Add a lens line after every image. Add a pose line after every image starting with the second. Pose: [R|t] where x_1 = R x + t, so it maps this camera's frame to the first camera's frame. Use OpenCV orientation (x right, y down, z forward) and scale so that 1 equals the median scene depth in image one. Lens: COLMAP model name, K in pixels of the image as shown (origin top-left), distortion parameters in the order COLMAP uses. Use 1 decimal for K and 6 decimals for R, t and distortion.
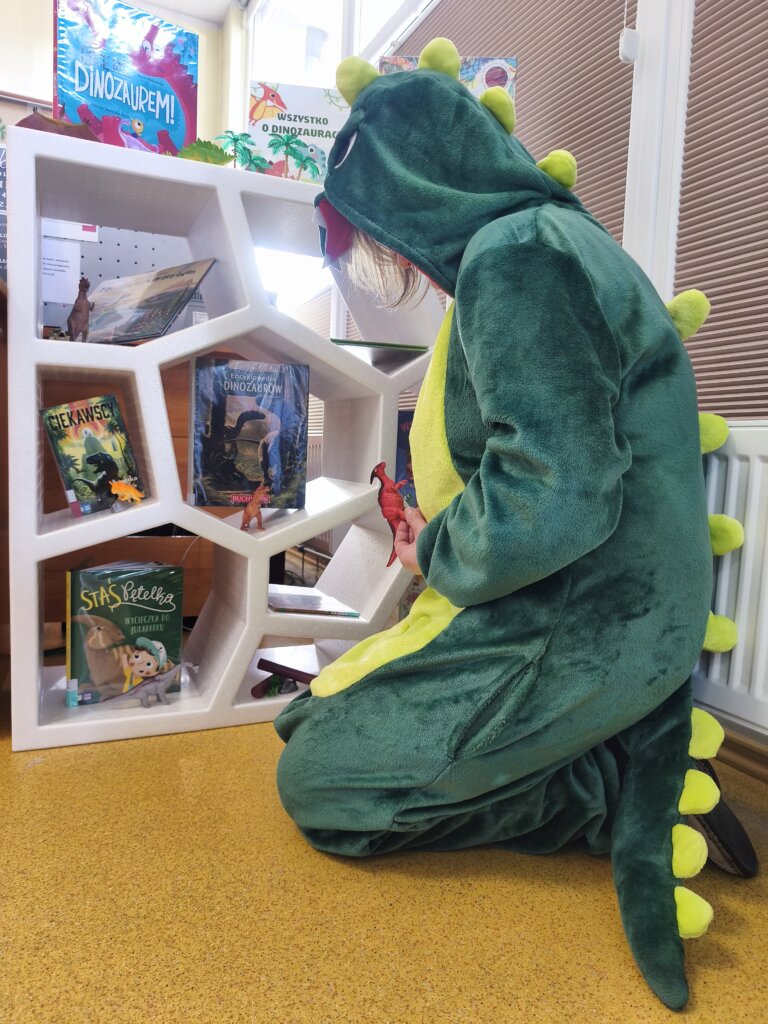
lens RADIAL K [[714.3, 0, 399.4], [0, 714.3, 515.5], [0, 0, 1]] dist [-0.027171, 0.010138]
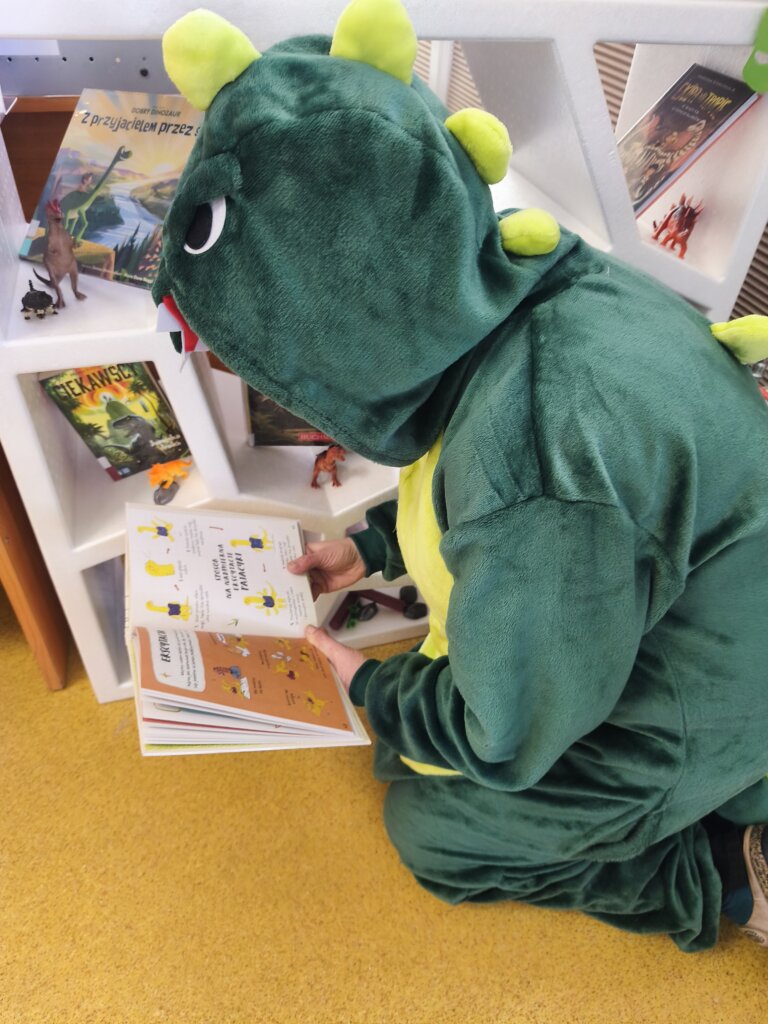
lens RADIAL K [[714.3, 0, 399.4], [0, 714.3, 515.5], [0, 0, 1]] dist [-0.027171, 0.010138]
pose [[0.991119, 0.104453, -0.082296, -0.056007], [-0.035464, 0.804081, 0.593462, -0.473114], [0.128162, -0.585272, 0.800644, 0.361696]]
